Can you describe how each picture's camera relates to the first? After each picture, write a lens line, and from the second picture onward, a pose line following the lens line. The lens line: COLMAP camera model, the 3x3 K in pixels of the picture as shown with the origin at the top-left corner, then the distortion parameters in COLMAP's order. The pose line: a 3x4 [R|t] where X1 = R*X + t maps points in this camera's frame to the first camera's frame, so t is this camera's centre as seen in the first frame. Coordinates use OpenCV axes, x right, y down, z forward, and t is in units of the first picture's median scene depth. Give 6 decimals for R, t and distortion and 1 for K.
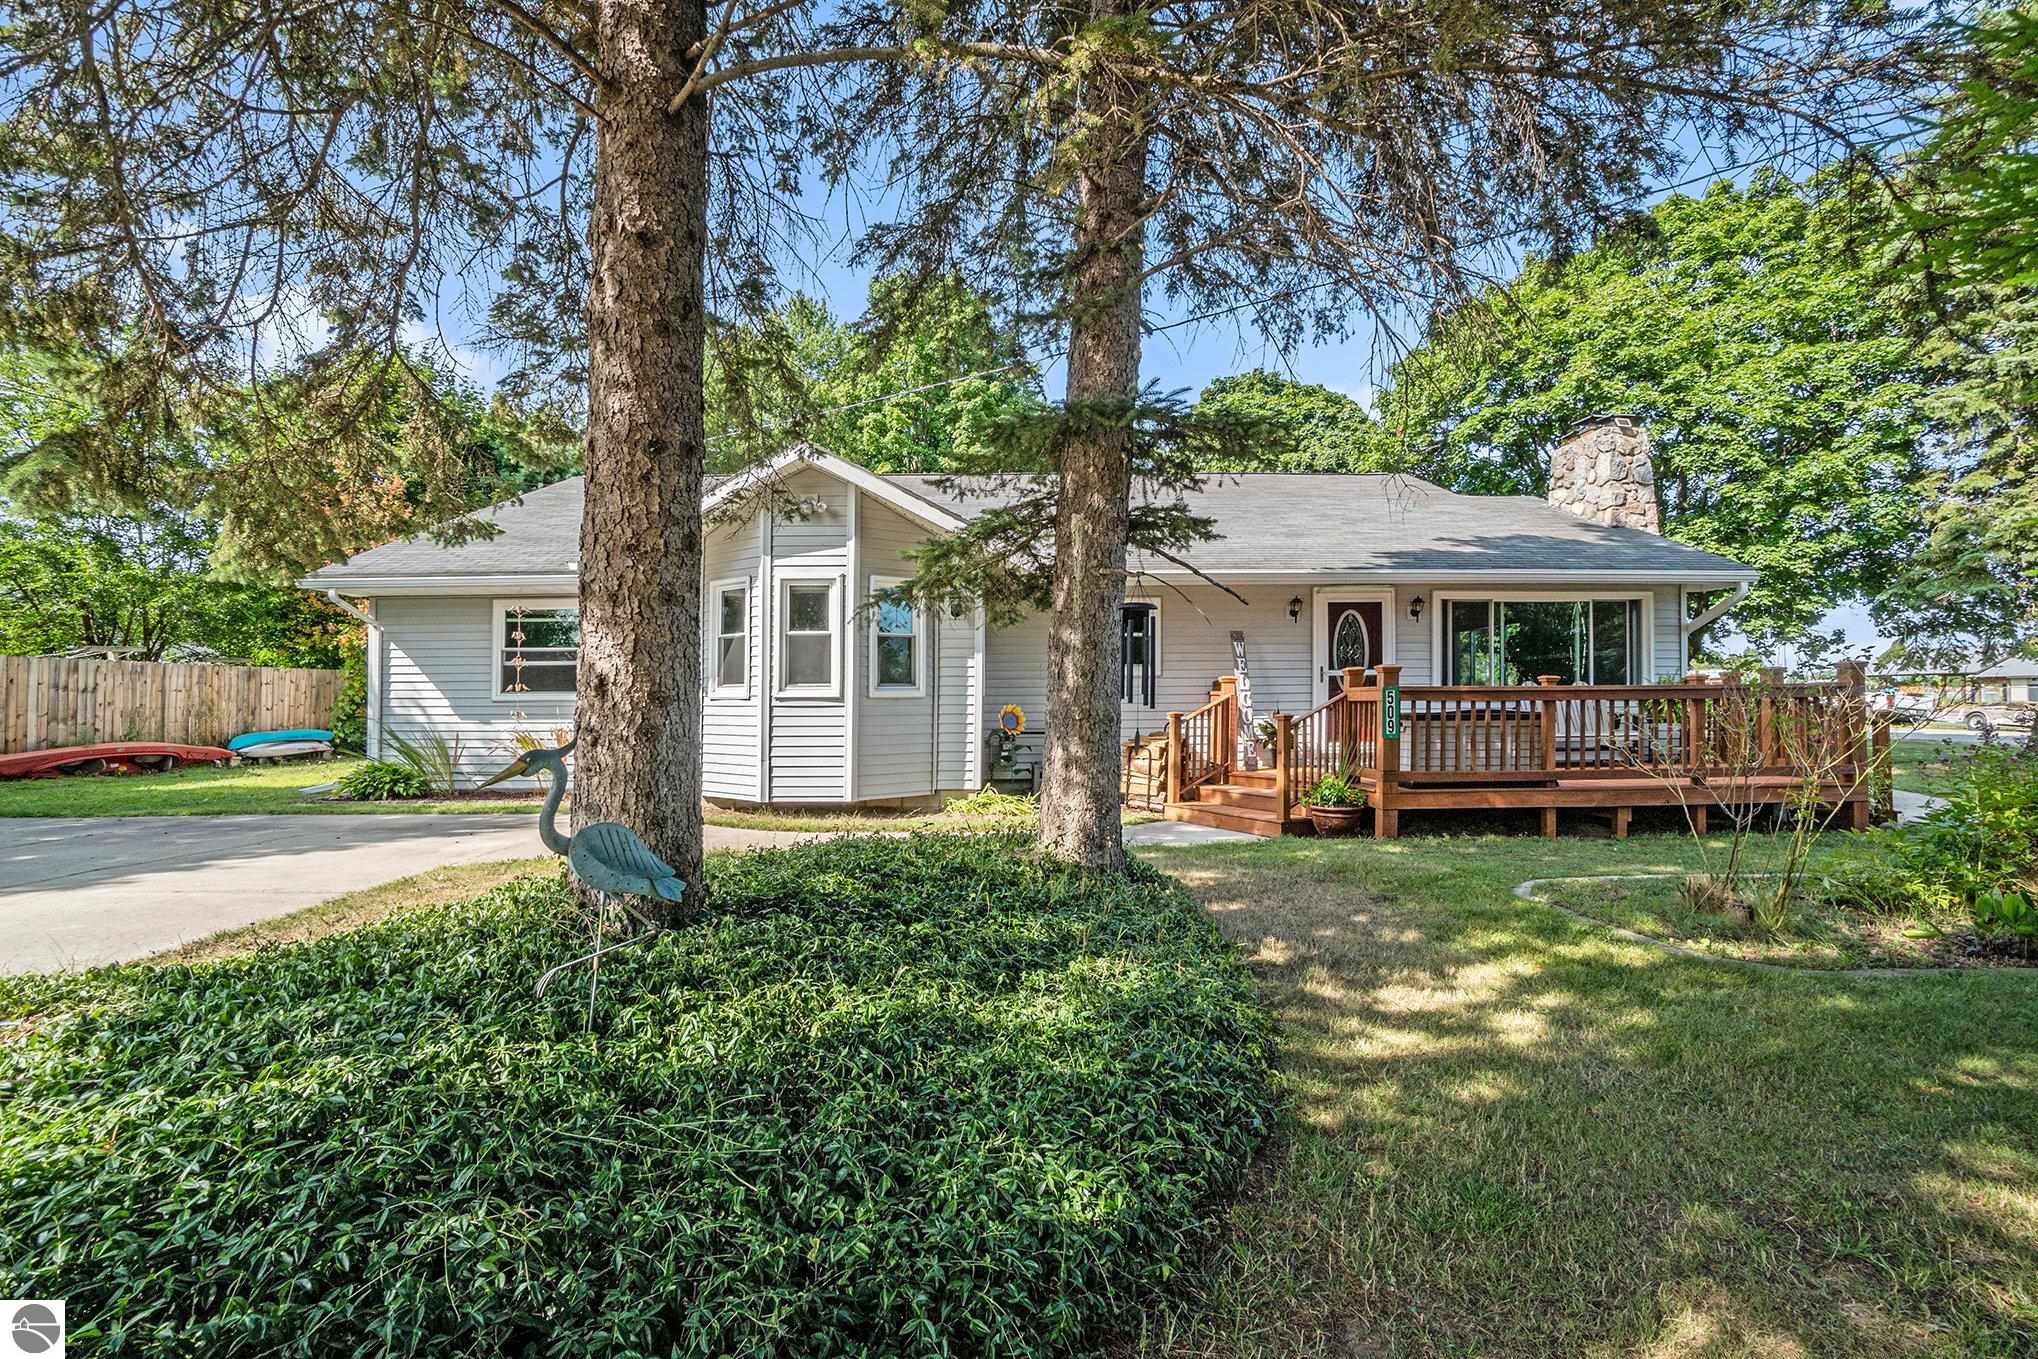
lens RADIAL K [[892.4, 0, 1007.7], [0, 892.4, 686.5], [0, 0, 1]] dist [-0.060418, 0.020577]
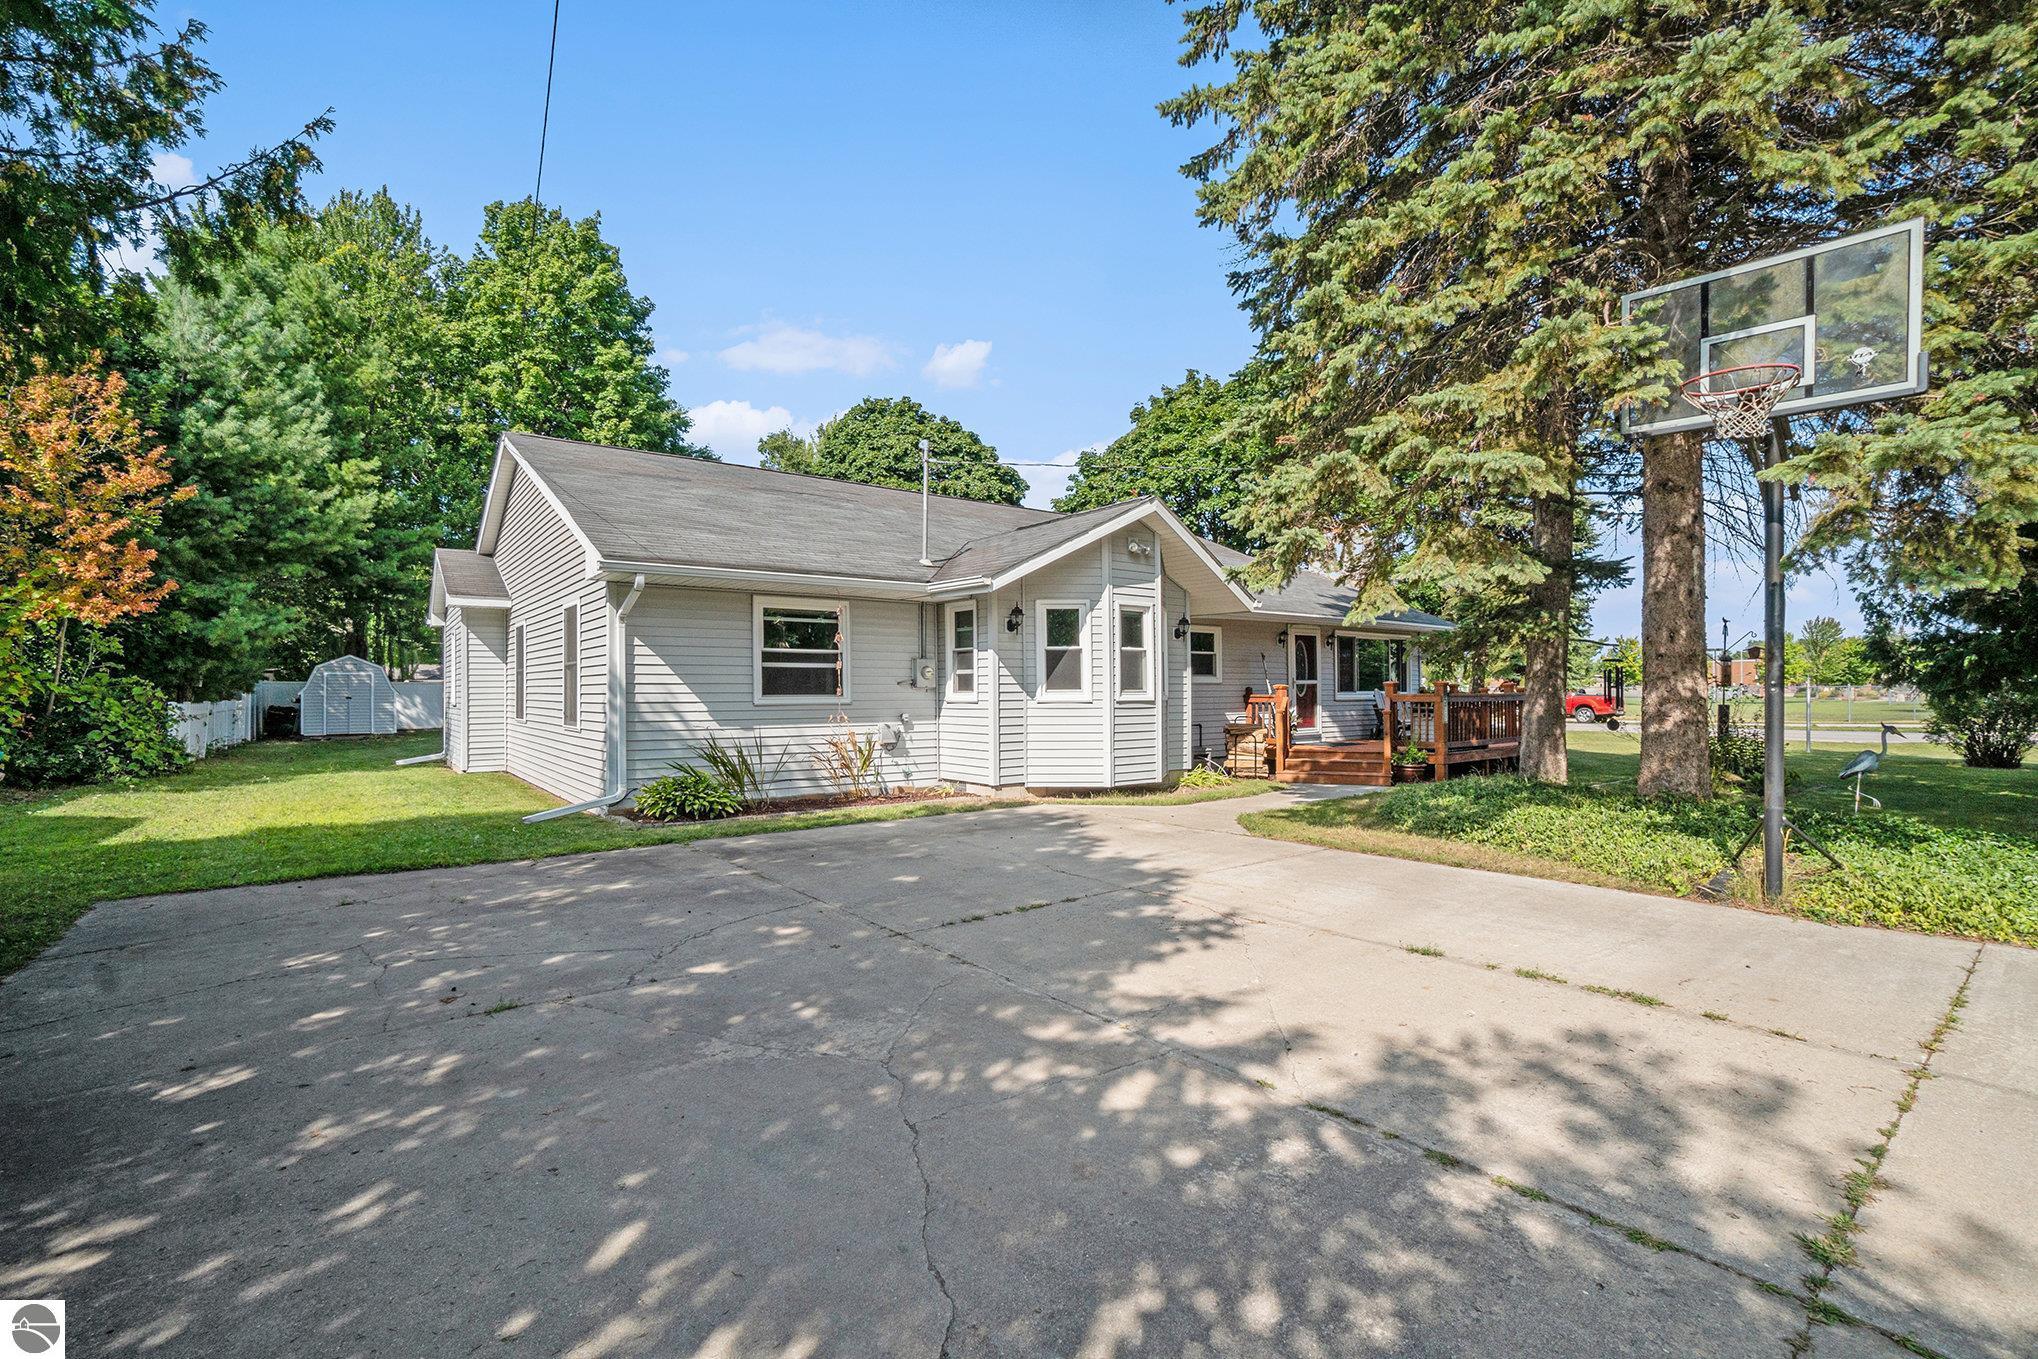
lens RADIAL K [[892.4, 0, 1007.7], [0, 892.4, 686.5], [0, 0, 1]] dist [-0.060418, 0.020577]
pose [[0.801245, 0.004769, 0.598317, -0.933450], [-0.009264, 0.999947, 0.004437, -0.009620], [-0.598264, -0.009098, 0.801247, 0.088399]]
